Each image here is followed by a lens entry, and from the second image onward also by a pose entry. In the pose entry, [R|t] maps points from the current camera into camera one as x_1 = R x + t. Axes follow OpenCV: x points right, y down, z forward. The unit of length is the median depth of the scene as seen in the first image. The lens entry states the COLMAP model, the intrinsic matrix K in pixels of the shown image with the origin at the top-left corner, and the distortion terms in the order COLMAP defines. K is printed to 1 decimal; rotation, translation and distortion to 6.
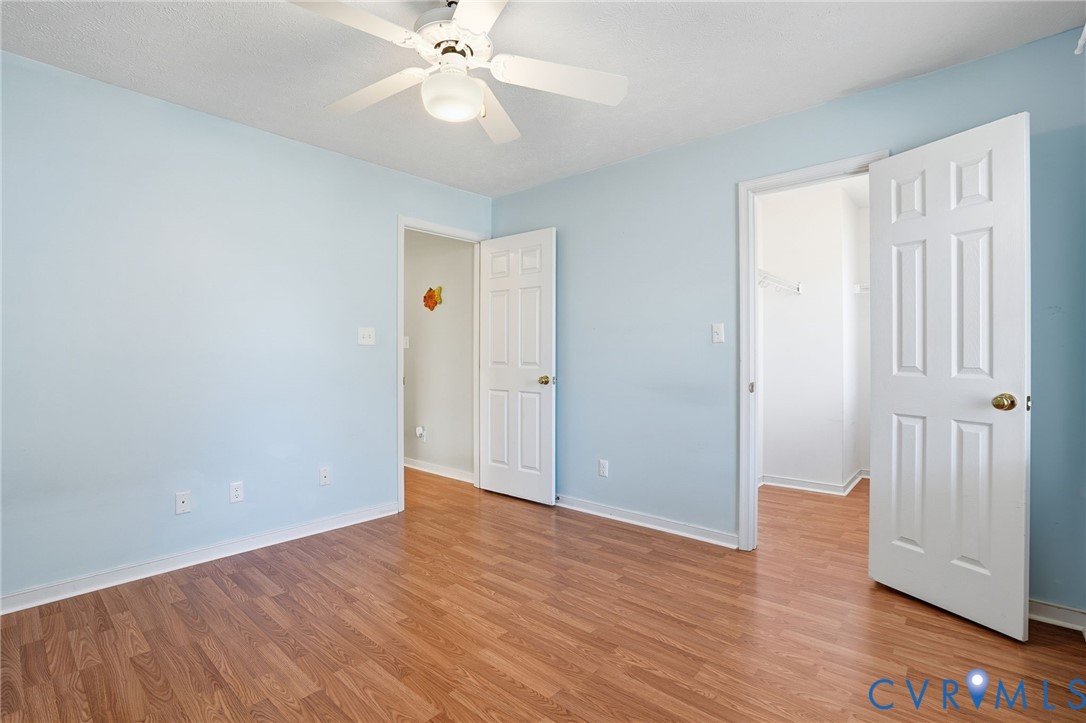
lens RADIAL K [[506.6, 0, 541.6], [0, 506.6, 358.0], [0, 0, 1]] dist [-0.047060, 0.011610]
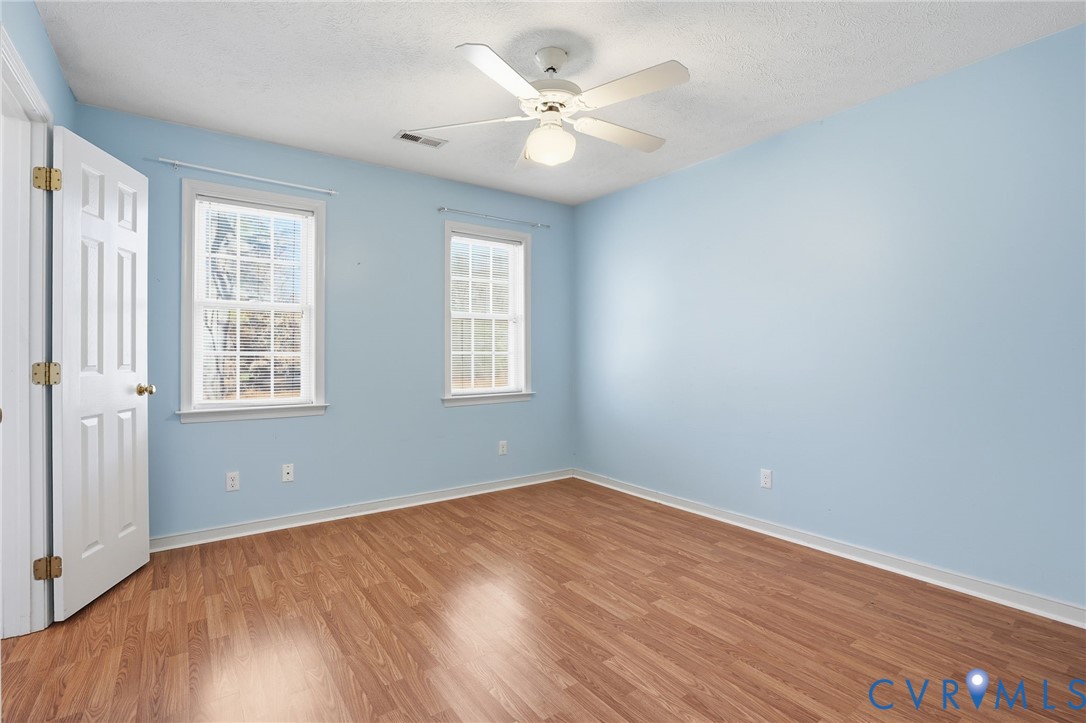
lens RADIAL K [[506.6, 0, 541.7], [0, 506.6, 356.4], [0, 0, 1]] dist [-0.047060, 0.011610]
pose [[-0.976624, 0.002144, 0.214945, -0.358073], [0.004878, 0.999914, 0.012189, -0.009032], [-0.214900, 0.012953, -0.976550, 1.888499]]
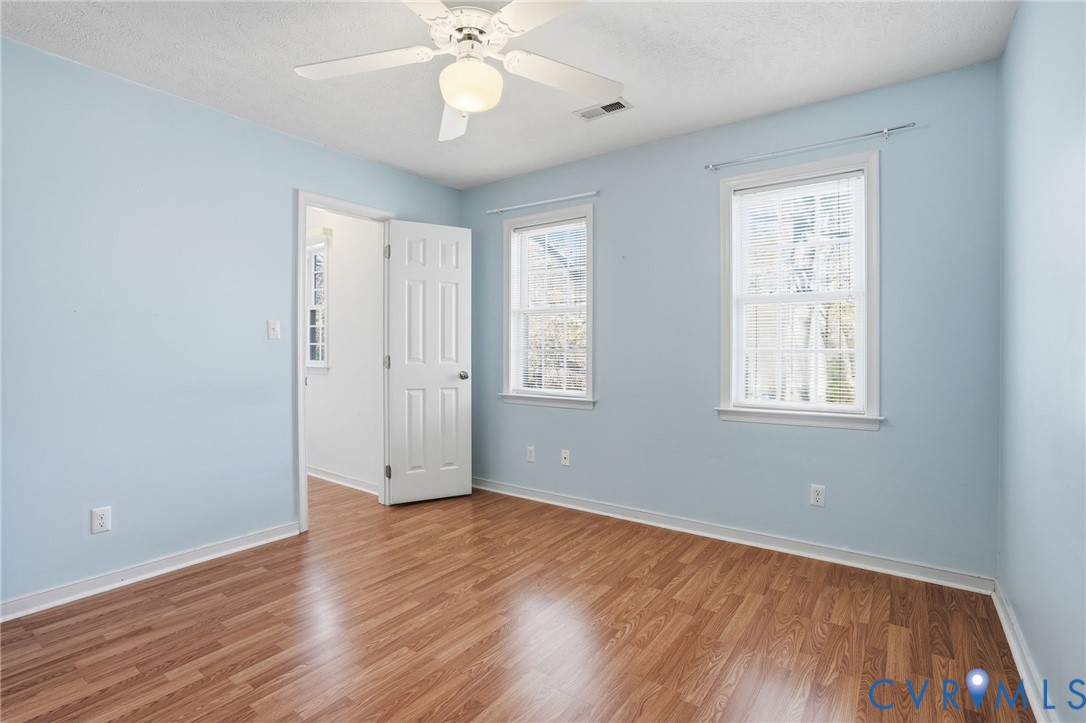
lens RADIAL K [[506.6, 0, 543.1], [0, 506.6, 358.2], [0, 0, 1]] dist [-0.047060, 0.011610]
pose [[-0.098110, -0.013094, 0.995089, -0.985073], [0.006784, 0.999881, 0.013826, -0.003186], [-0.995152, 0.008107, -0.098009, 0.808535]]
